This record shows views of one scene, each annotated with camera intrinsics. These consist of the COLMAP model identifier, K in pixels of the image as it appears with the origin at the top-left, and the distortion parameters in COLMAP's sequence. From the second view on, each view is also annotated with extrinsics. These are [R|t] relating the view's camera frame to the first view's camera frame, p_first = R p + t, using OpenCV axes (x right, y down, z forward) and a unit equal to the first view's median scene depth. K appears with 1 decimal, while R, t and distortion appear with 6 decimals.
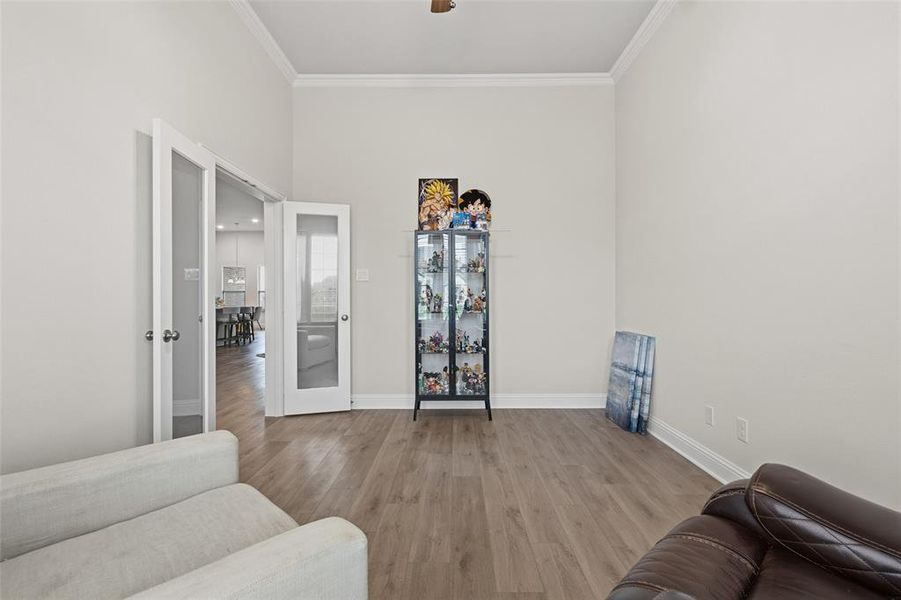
lens RADIAL K [[413.0, 0, 449.8], [0, 413.0, 298.9], [0, 0, 1]] dist [-0.002462, -0.000343]
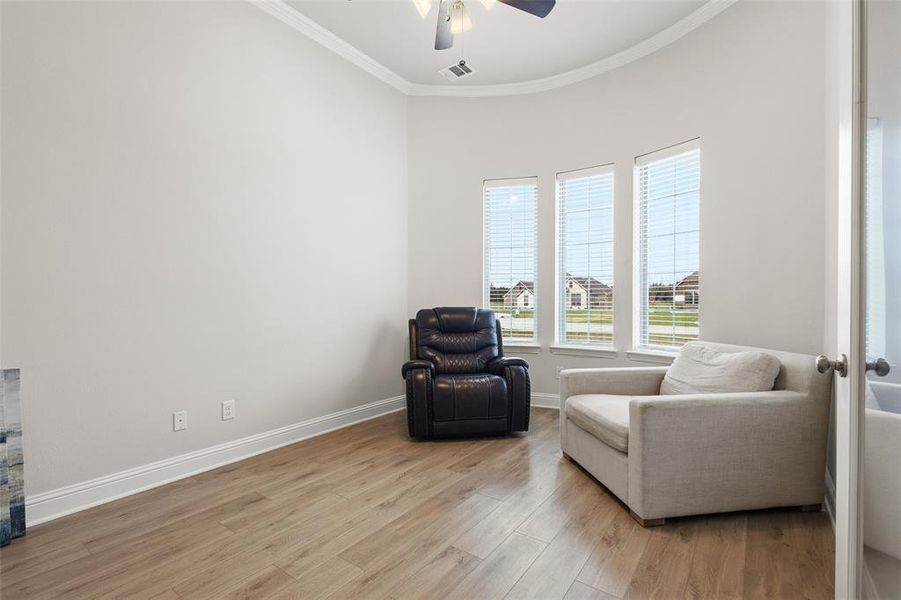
lens RADIAL K [[413.0, 0, 450.2], [0, 413.0, 301.2], [0, 0, 1]] dist [-0.002462, -0.000343]
pose [[-0.811359, 0.006024, 0.584518, -0.557199], [0.009831, 0.999946, 0.003340, -0.005362], [-0.584466, 0.008456, -0.811374, 1.635418]]
